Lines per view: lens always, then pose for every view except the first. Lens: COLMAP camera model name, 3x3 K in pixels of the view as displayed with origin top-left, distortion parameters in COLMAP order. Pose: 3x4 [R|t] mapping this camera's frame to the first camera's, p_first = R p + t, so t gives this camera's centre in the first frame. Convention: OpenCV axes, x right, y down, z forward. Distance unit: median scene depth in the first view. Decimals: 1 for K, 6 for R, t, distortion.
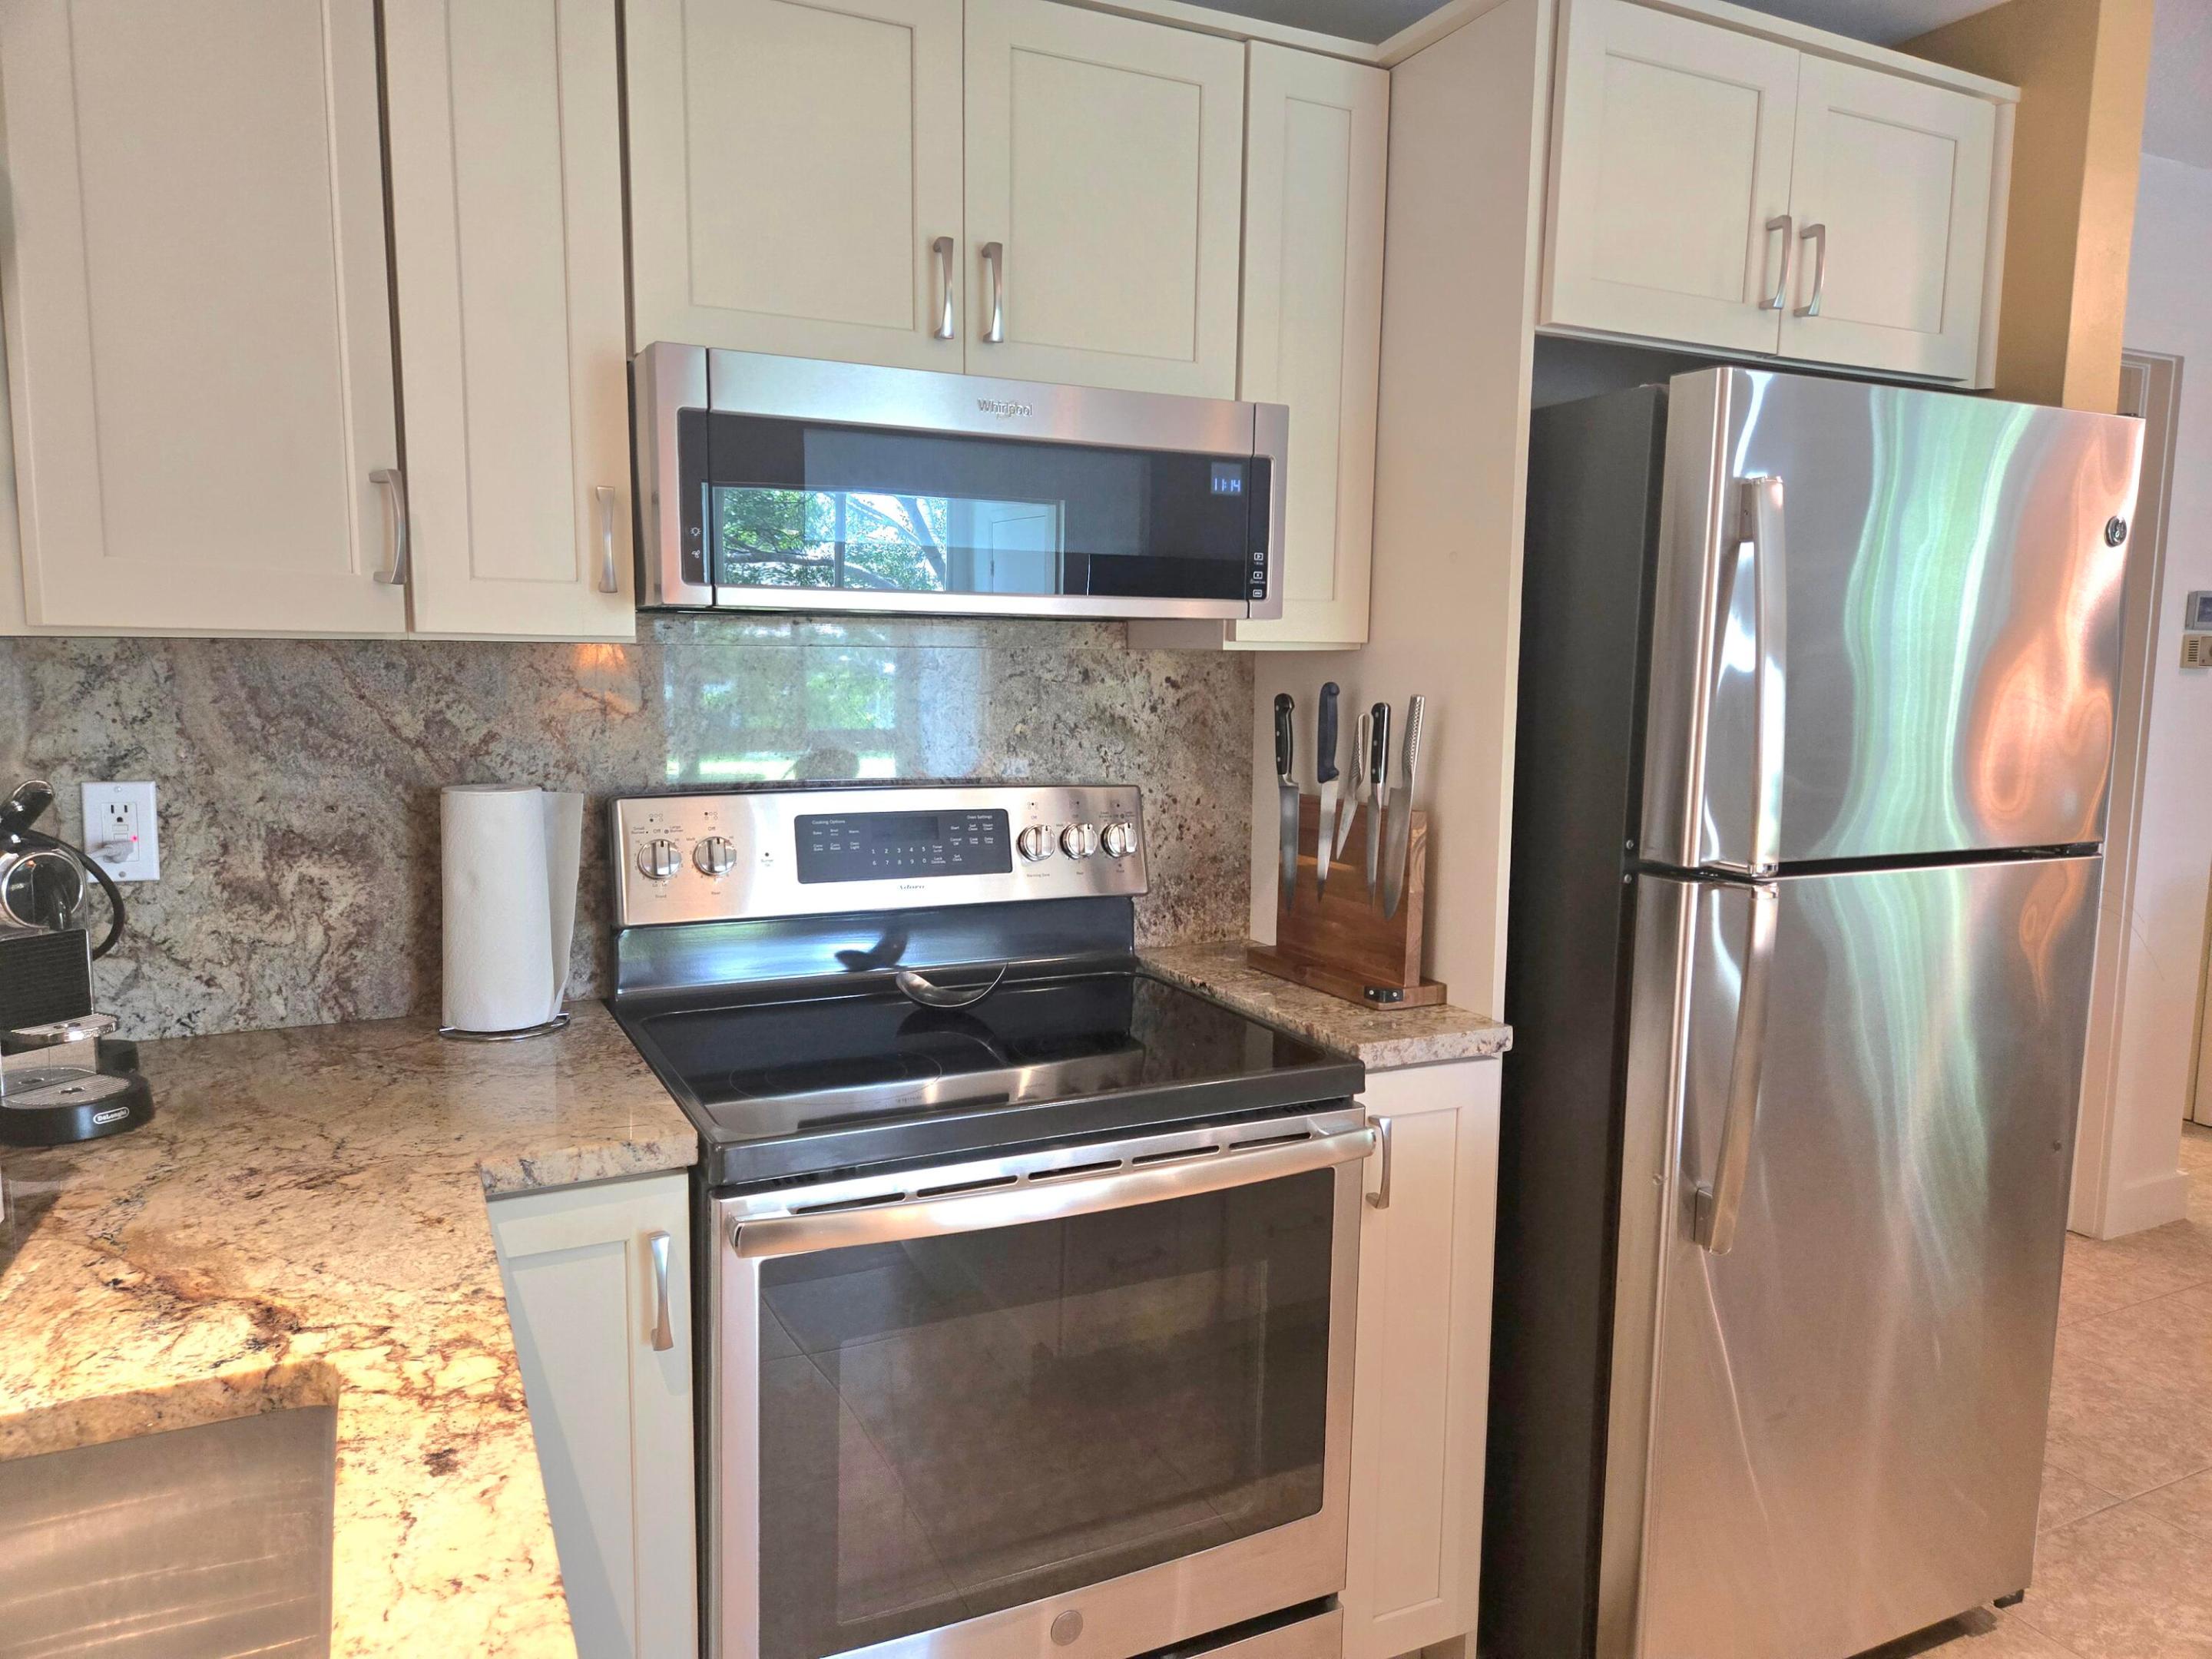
lens RADIAL K [[1471.2, 0, 1100.1], [0, 1471.2, 830.4], [0, 0, 1]] dist [0.080130, -0.074237]
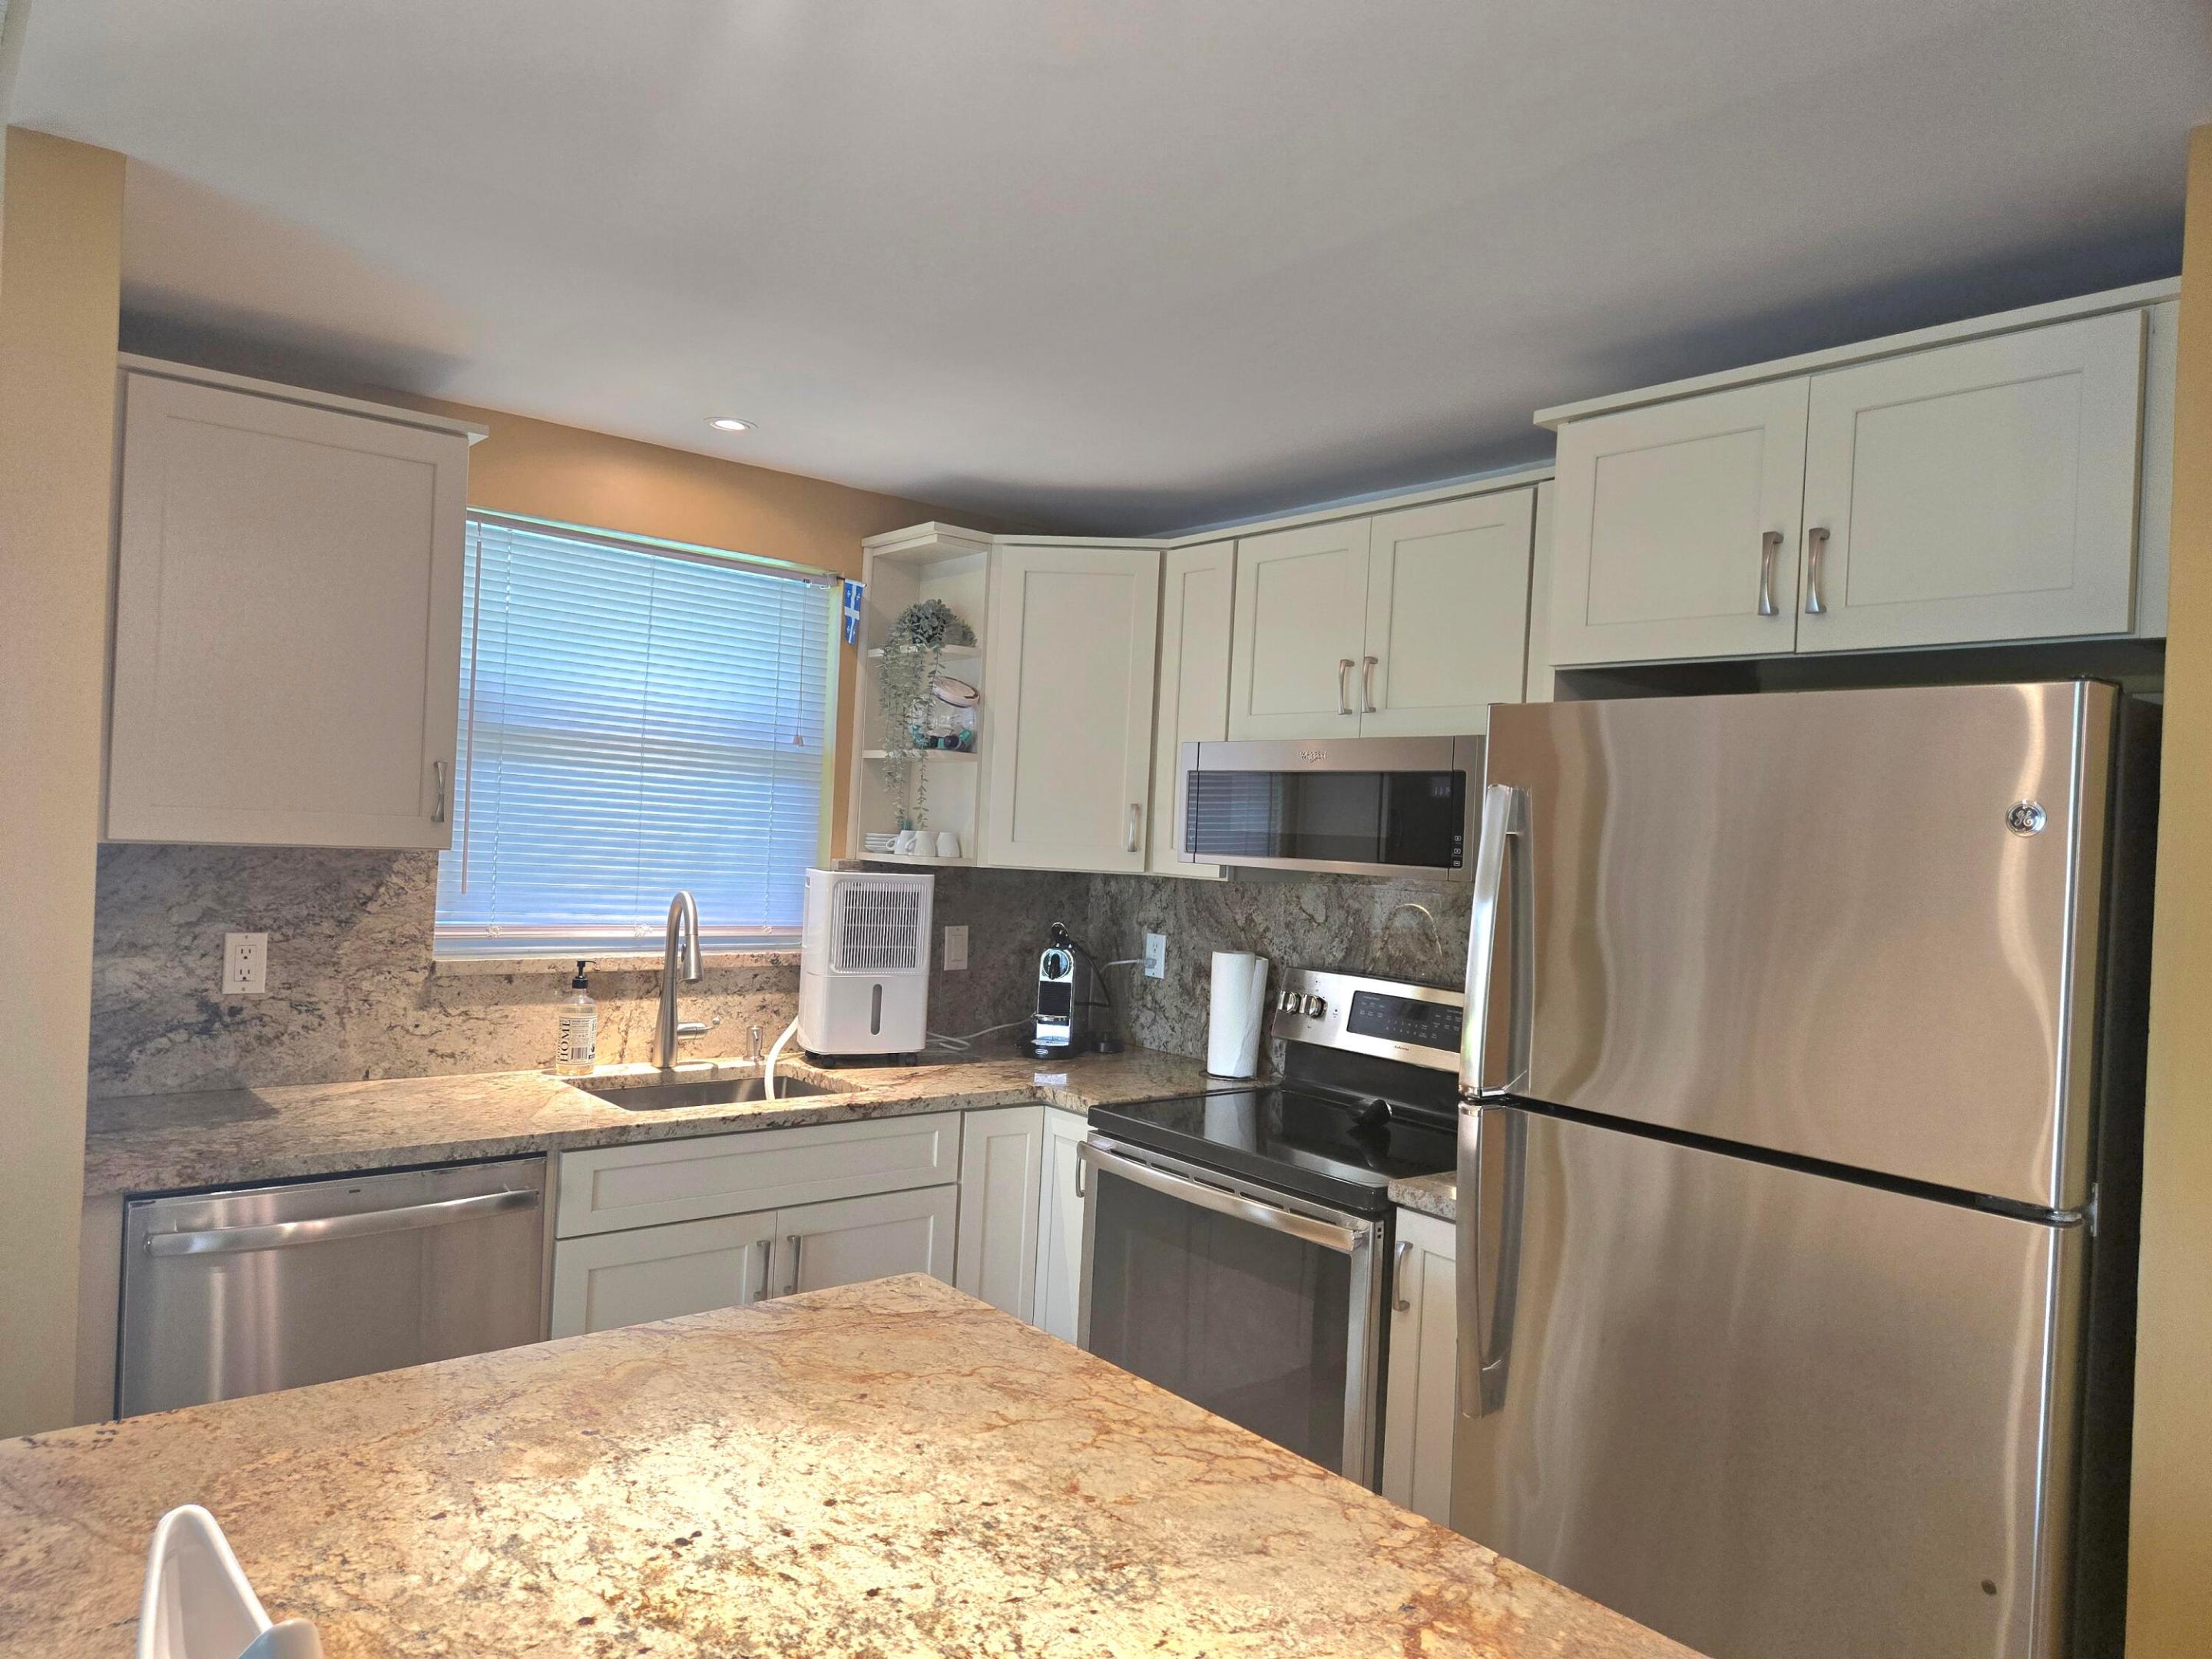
lens RADIAL K [[1471.2, 0, 1100.1], [0, 1471.2, 830.4], [0, 0, 1]] dist [0.080130, -0.074237]
pose [[0.235371, 0.001746, -0.971904, 1.348483], [-0.161969, 0.986085, -0.037454, -0.079736], [0.958314, 0.166234, 0.232379, 0.319798]]
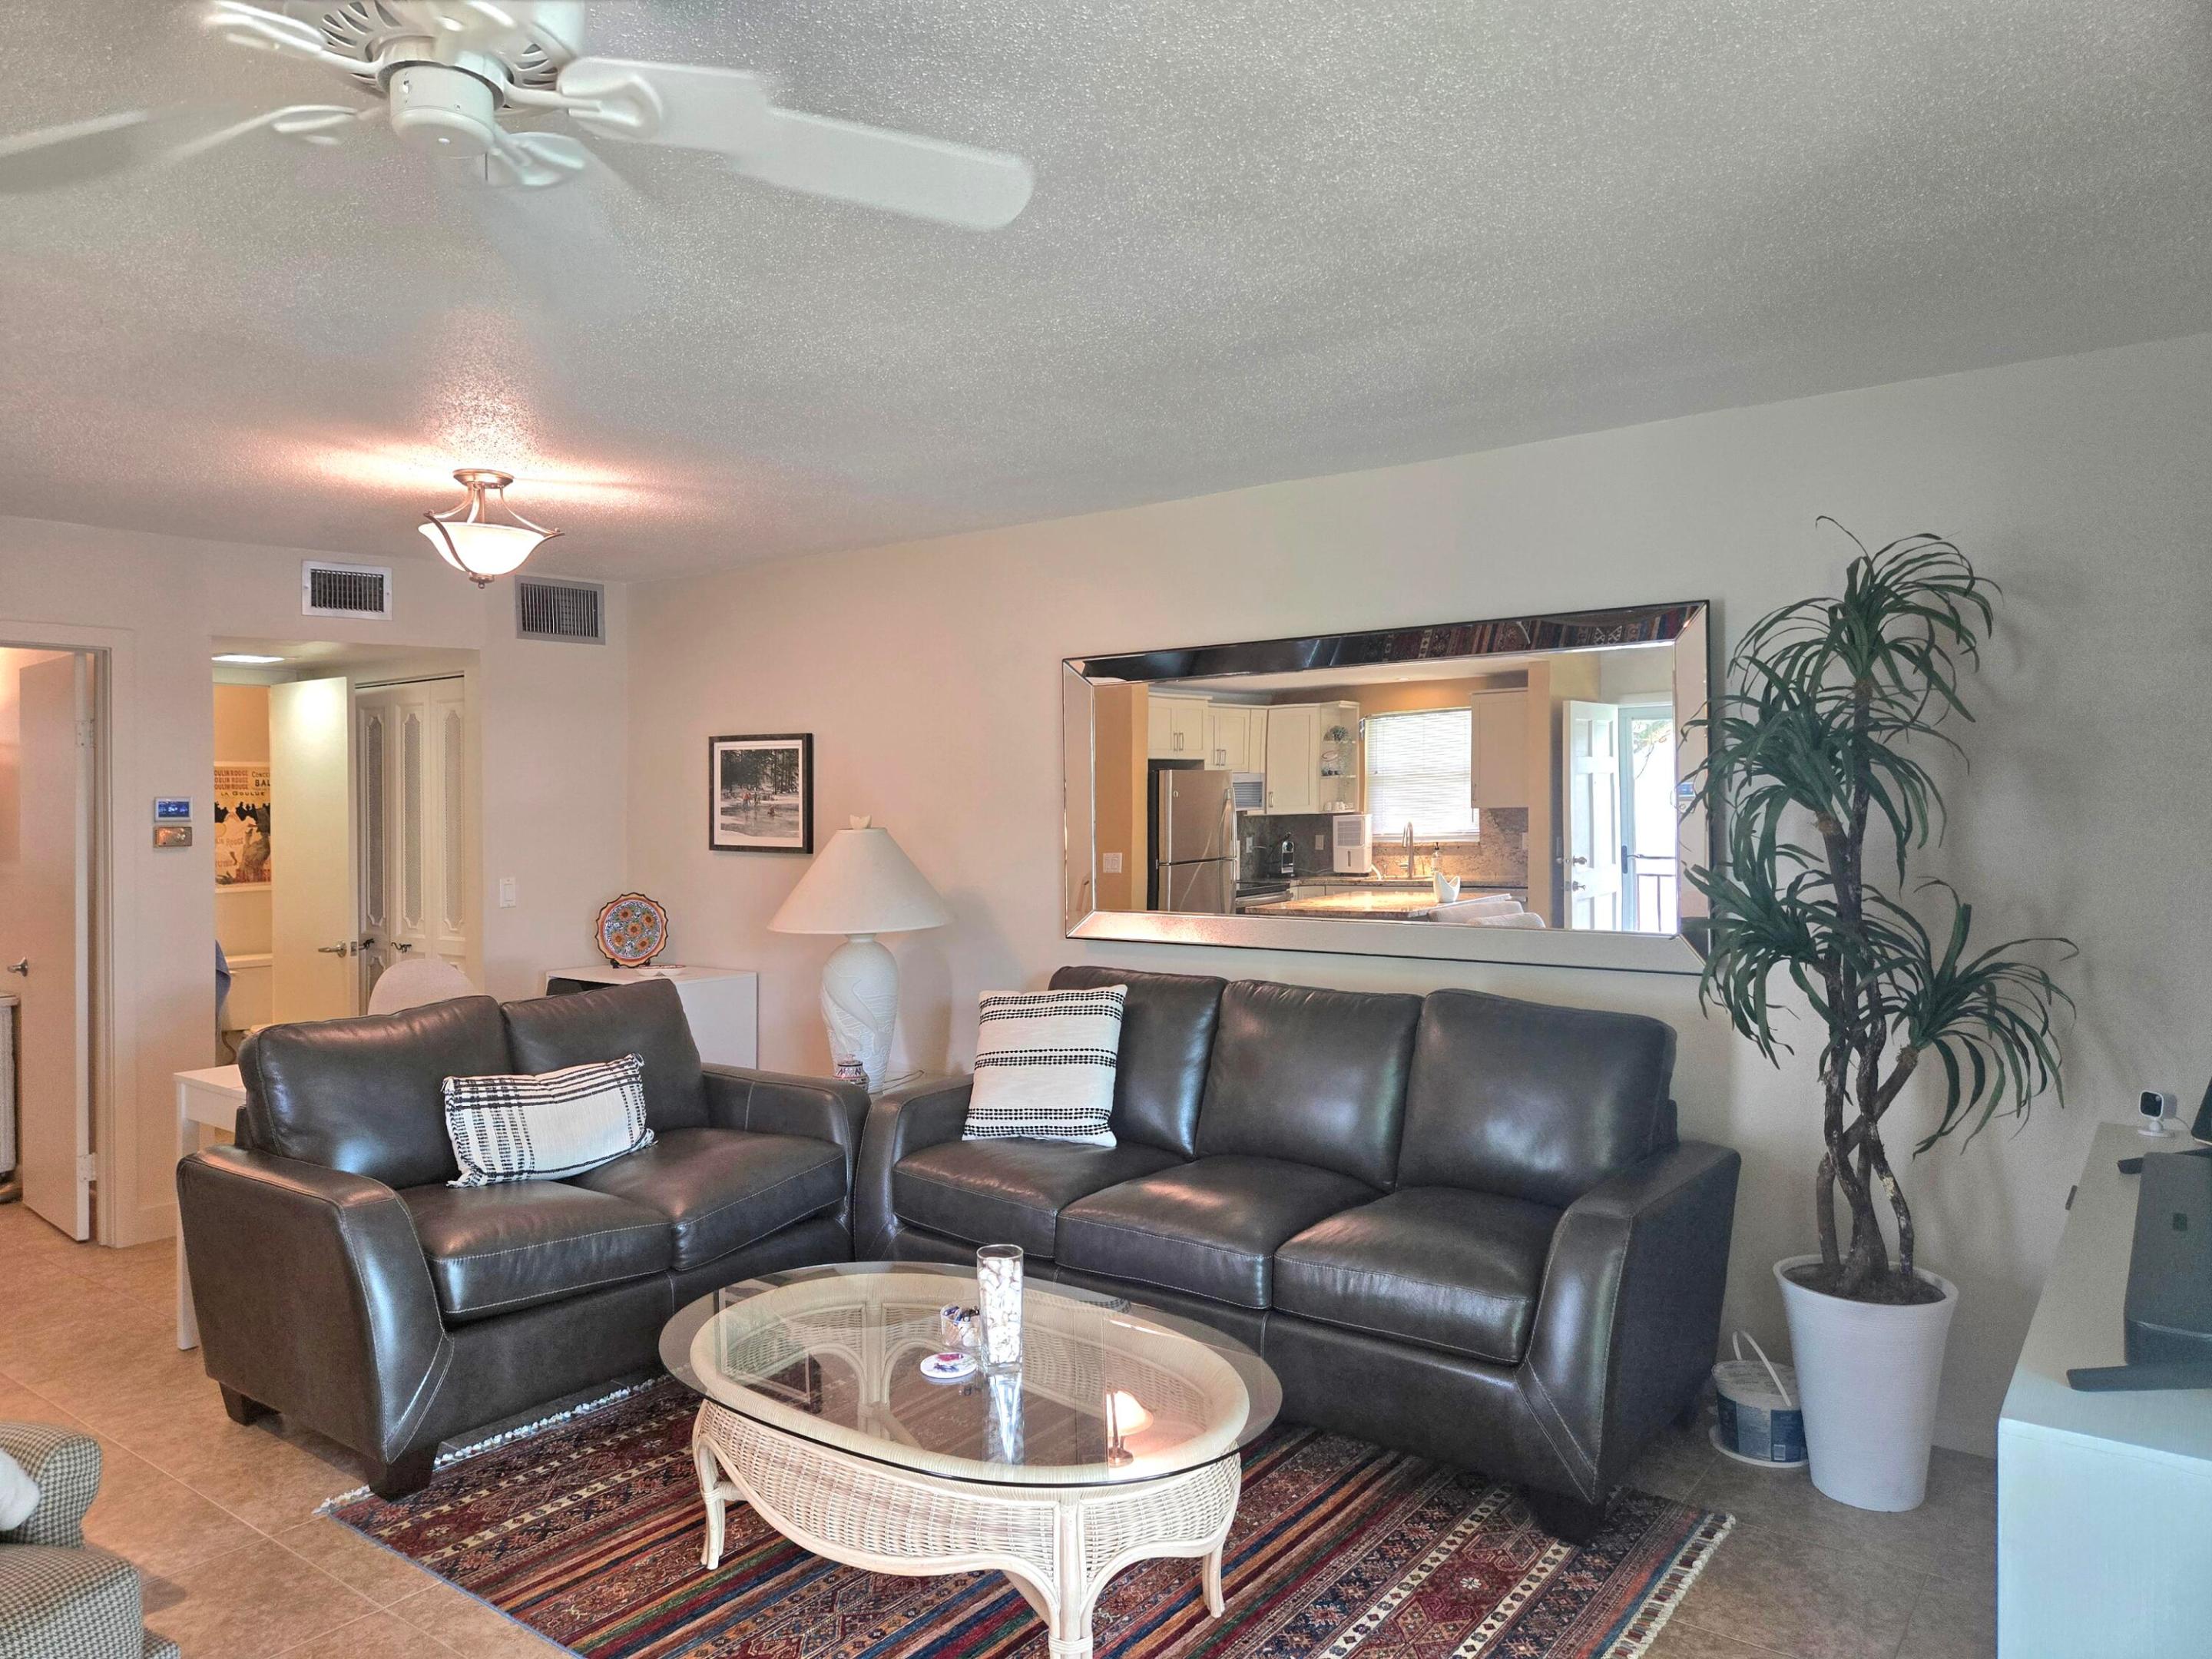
lens RADIAL K [[1498.5, 0, 1097.1], [0, 1498.5, 806.9], [0, 0, 1]] dist [0.072191, -0.067049]
pose [[0.889070, -0.018133, 0.457411, 1.551501], [0.073016, 0.992040, -0.102594, 0.136901], [-0.451910, 0.124612, 0.883317, -1.398928]]
